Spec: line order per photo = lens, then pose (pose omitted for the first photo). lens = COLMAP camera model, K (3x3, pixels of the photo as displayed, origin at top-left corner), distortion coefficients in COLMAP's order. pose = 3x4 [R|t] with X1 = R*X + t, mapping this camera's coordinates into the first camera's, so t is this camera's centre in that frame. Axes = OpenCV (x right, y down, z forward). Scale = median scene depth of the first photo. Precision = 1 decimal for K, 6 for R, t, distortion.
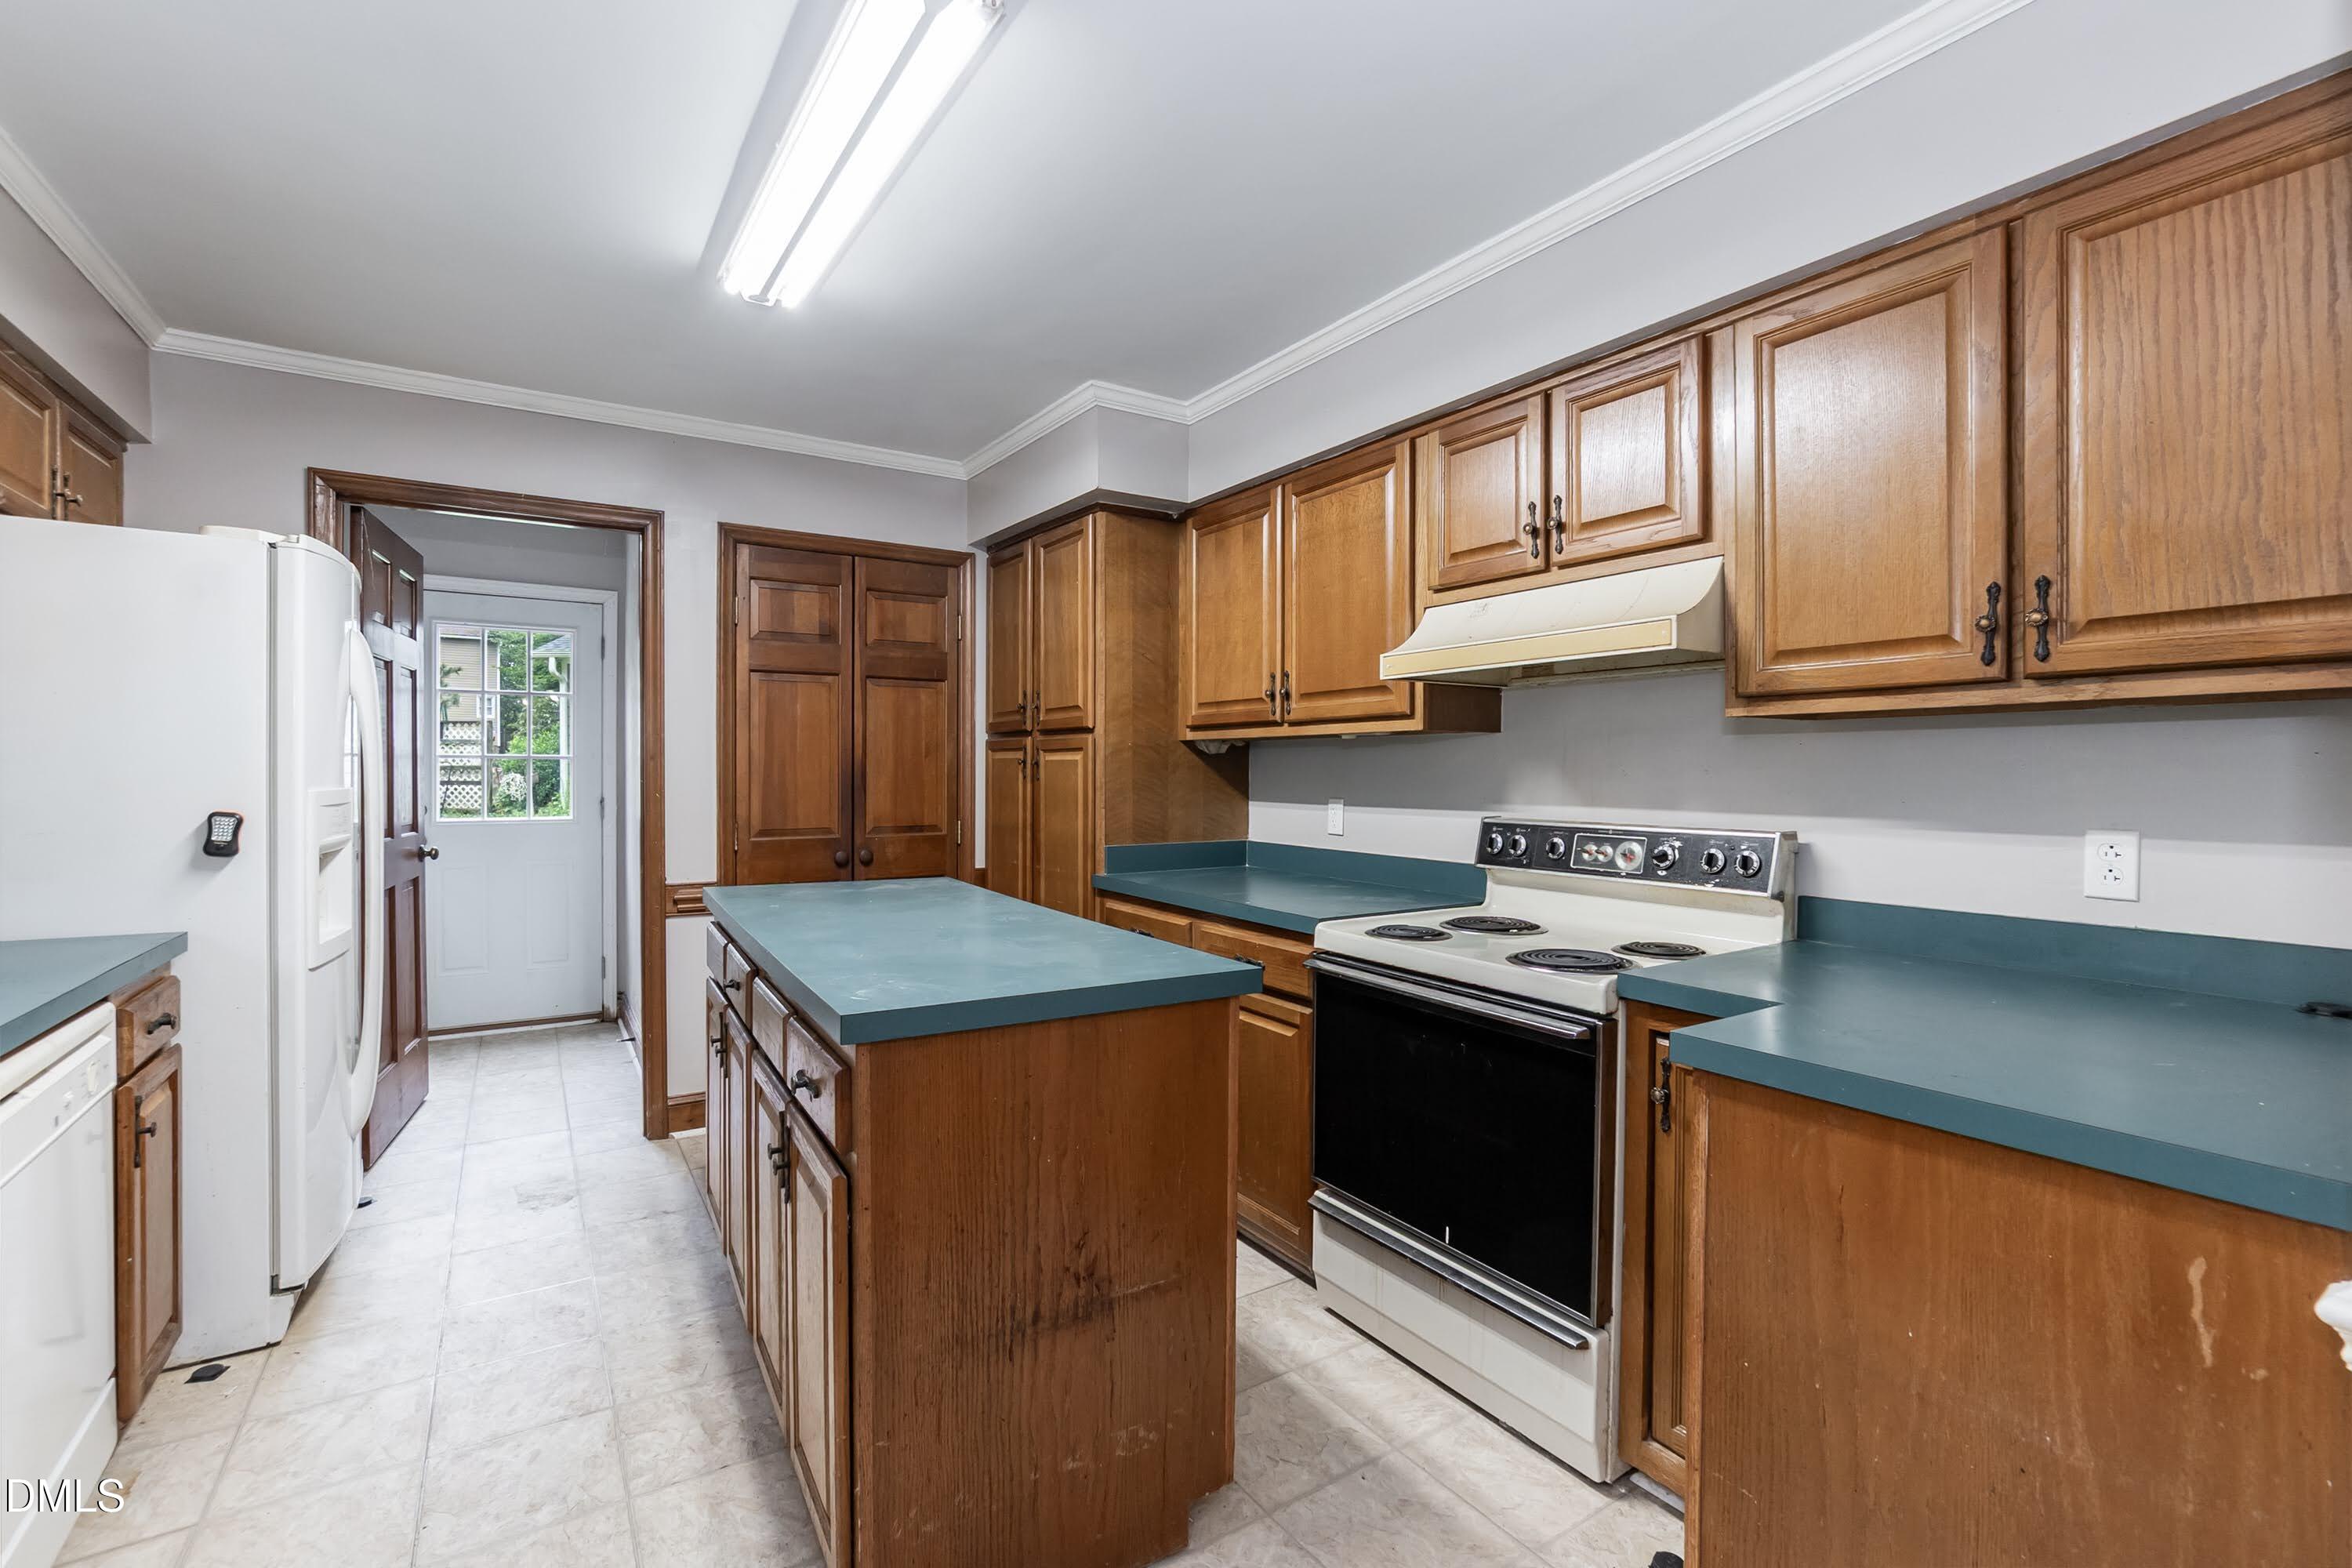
lens RADIAL K [[1034.4, 0, 1181.5], [0, 1034.4, 776.6], [0, 0, 1]] dist [-0.002839, -0.000307]
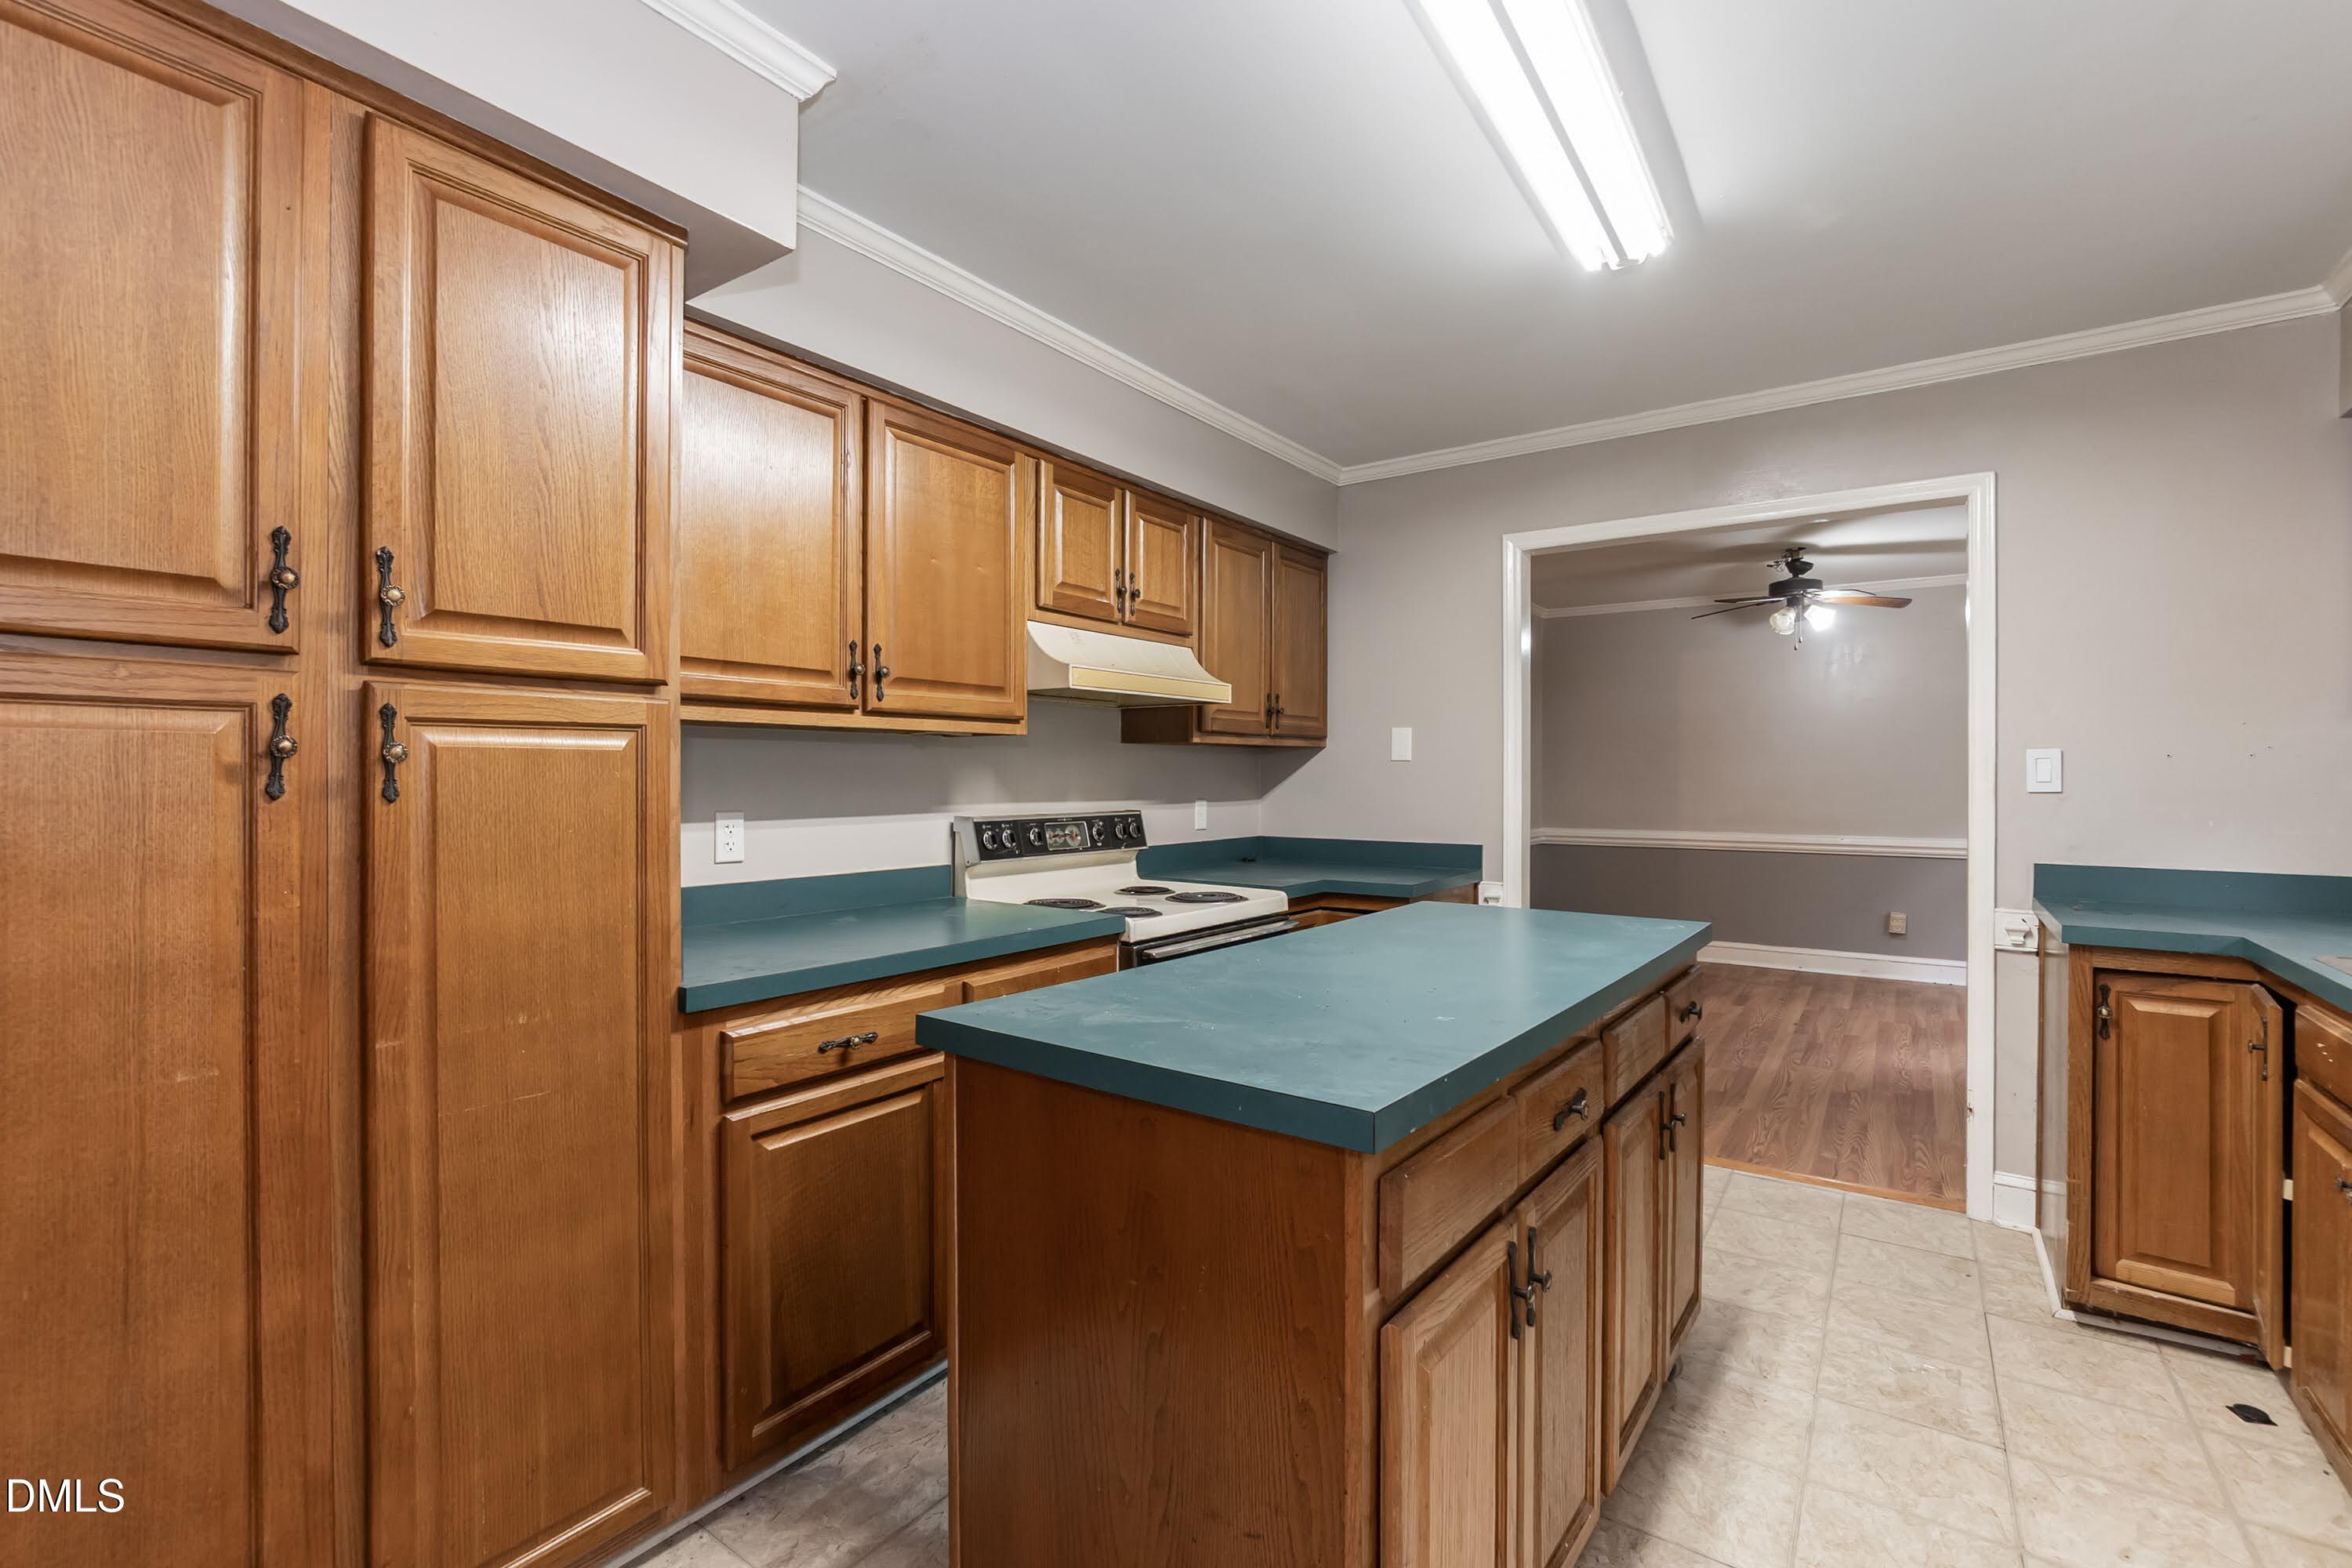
lens RADIAL K [[1034.4, 0, 1182.0], [0, 1034.4, 774.6], [0, 0, 1]] dist [-0.002839, -0.000307]
pose [[-0.373741, -0.002752, 0.927529, -0.778259], [0.002573, 0.999989, 0.004003, -0.008301], [-0.927529, 0.003883, -0.373730, 1.210760]]
